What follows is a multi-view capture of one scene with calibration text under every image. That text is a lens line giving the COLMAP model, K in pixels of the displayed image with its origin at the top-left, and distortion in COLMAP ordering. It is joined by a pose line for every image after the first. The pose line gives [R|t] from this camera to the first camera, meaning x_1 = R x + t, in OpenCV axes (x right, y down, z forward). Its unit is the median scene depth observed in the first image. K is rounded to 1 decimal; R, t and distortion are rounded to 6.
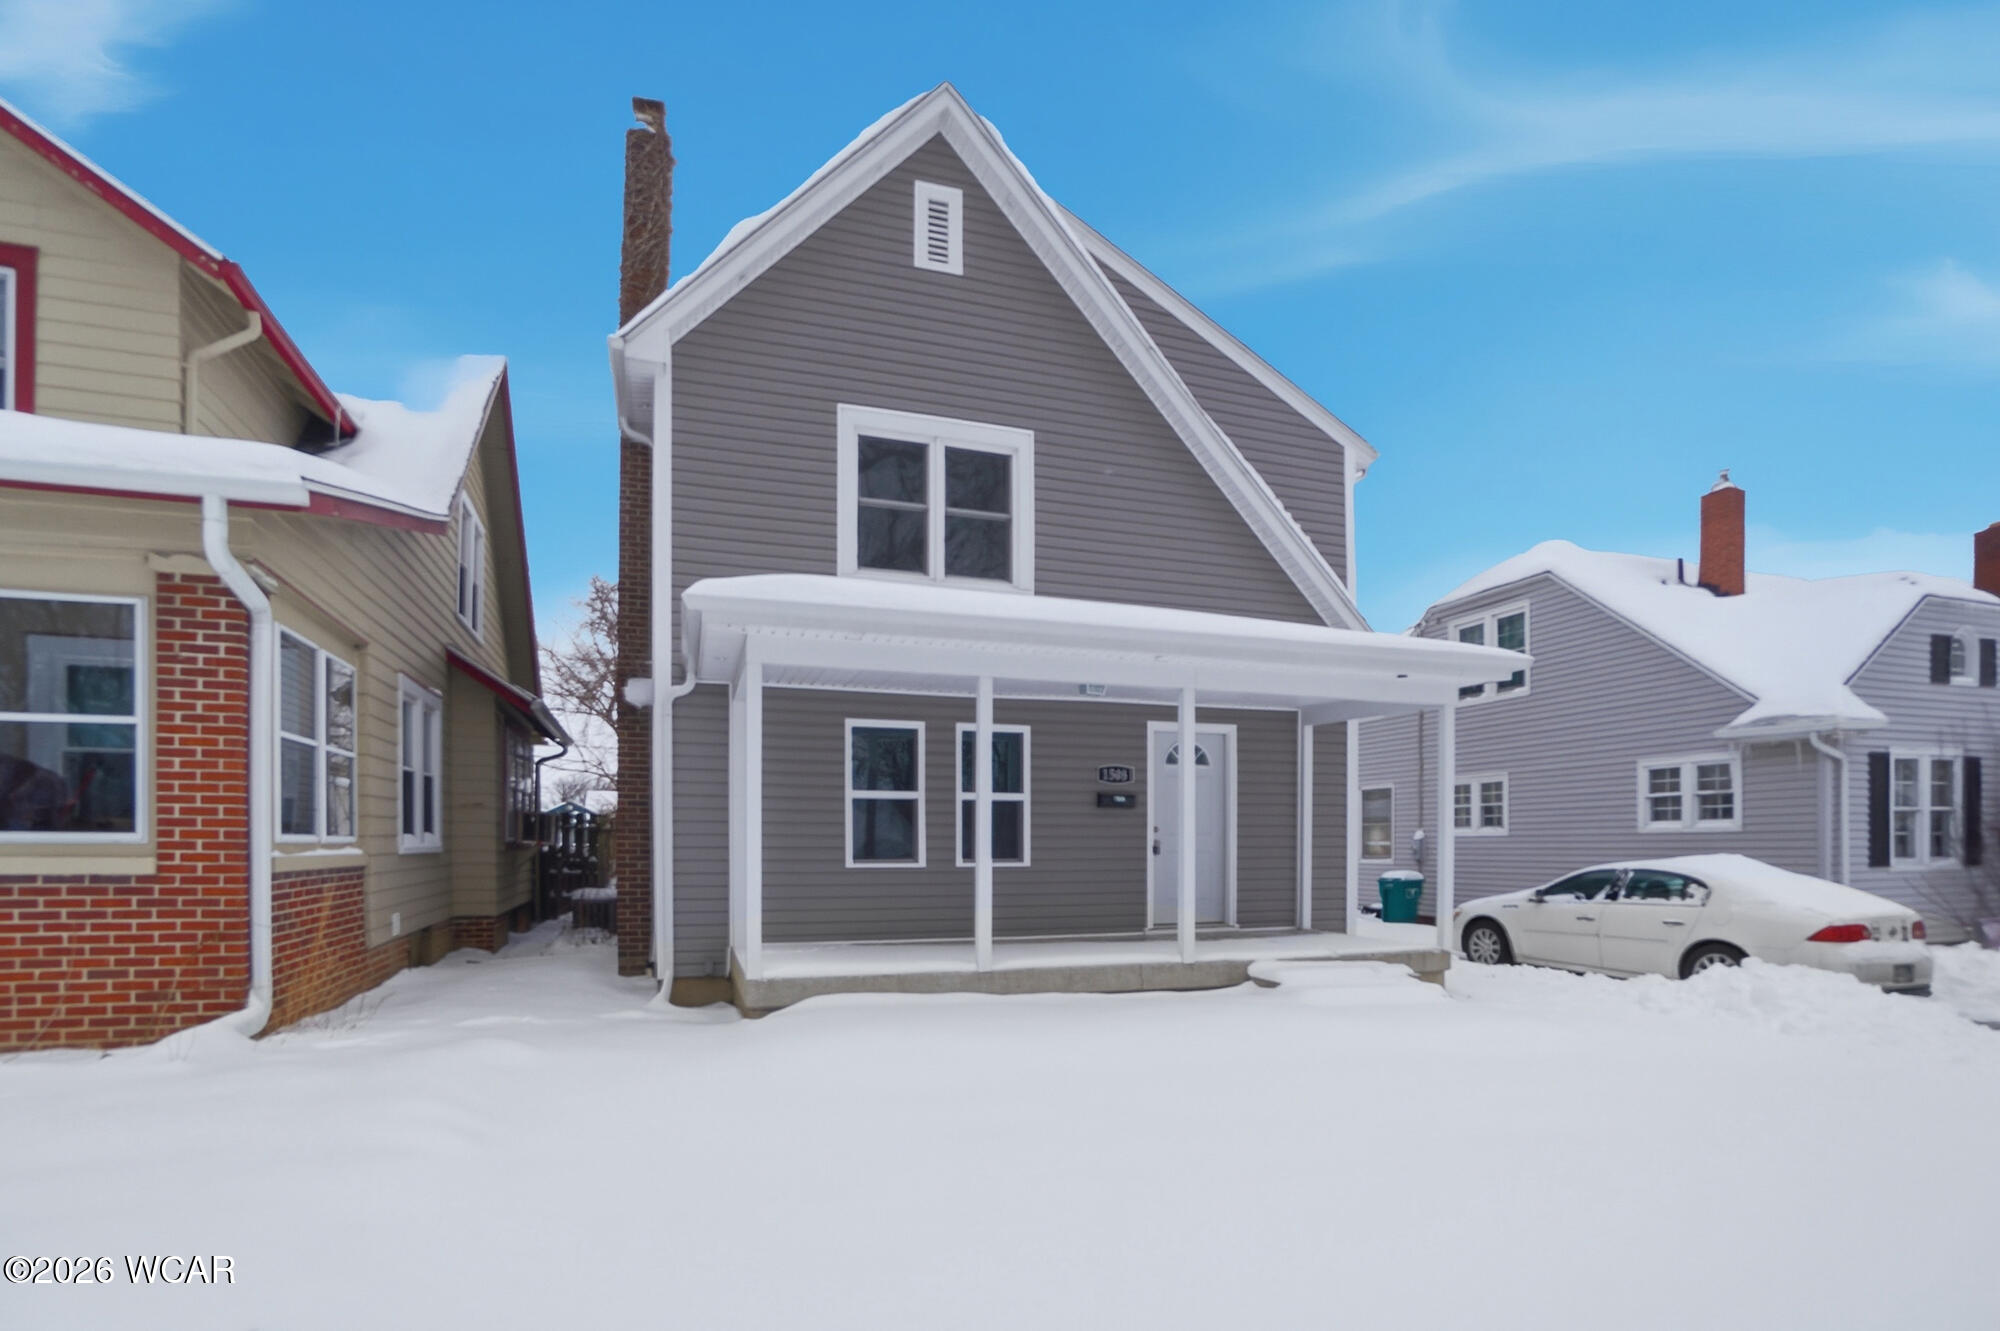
lens RADIAL K [[908.3, 0, 1000.0], [0, 908.3, 665.5], [0, 0, 1]] dist [-0.017158, 0.007967]
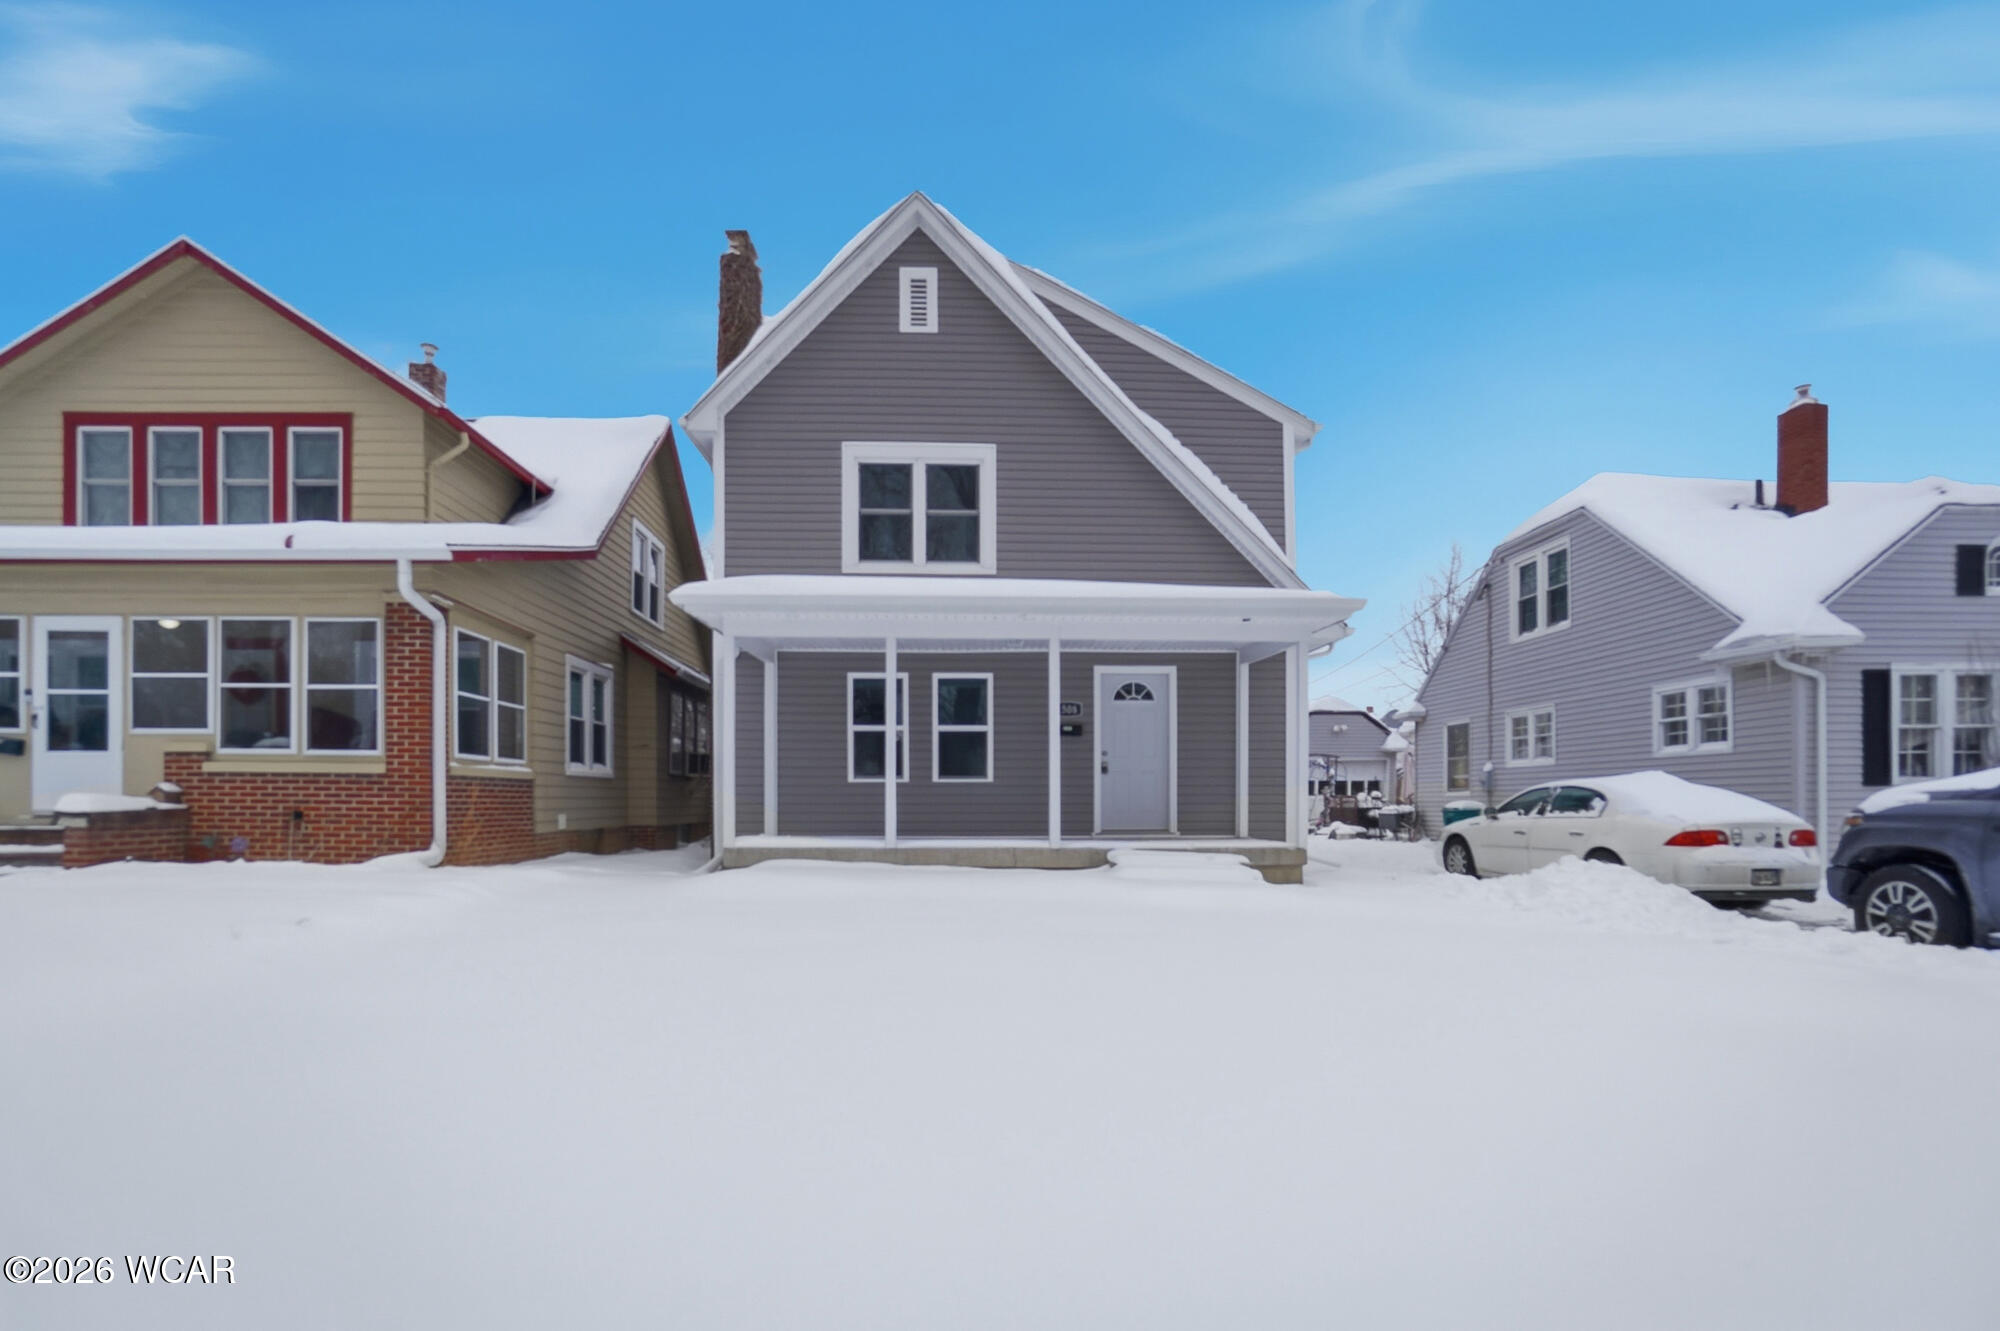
lens RADIAL K [[850.2, 0, 1001.7], [0, 850.2, 593.6], [0, 0, 1]] dist [-0.002828, -0.000330]
pose [[0.967662, -0.060364, -0.244922, 0.334290], [0.050776, 0.997683, -0.045279, 0.008537], [0.247088, 0.031379, 0.968485, -0.164583]]
